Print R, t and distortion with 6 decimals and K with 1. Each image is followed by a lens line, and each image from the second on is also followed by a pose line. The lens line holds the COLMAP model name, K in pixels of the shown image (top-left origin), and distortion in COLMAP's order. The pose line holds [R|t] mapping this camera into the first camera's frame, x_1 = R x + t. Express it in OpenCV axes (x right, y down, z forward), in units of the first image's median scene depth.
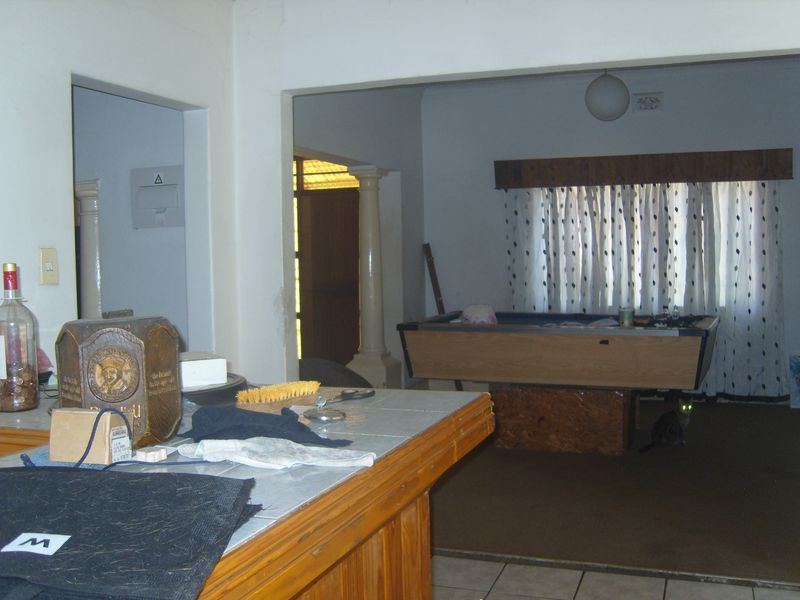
lens RADIAL K [[836.3, 0, 400.5], [0, 836.3, 299.6], [0, 0, 1]] dist [-0.032160, 0.000000]
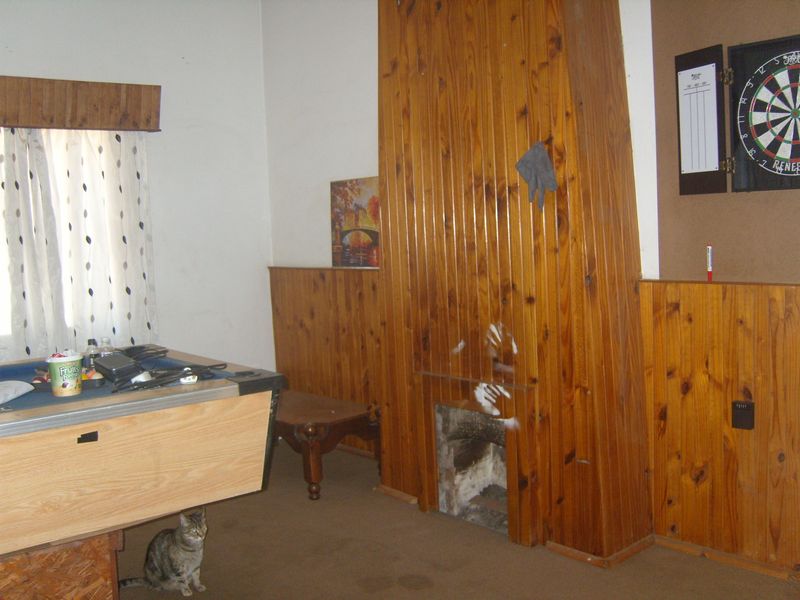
lens RADIAL K [[836.3, 0, 399.6], [0, 836.3, 296.9], [0, 0, 1]] dist [-0.032160, 0.000000]
pose [[0.473740, -0.081840, 0.876854, -0.047428], [0.085765, 0.995227, 0.046551, -0.023729], [-0.876479, 0.053150, 0.478498, 0.490555]]
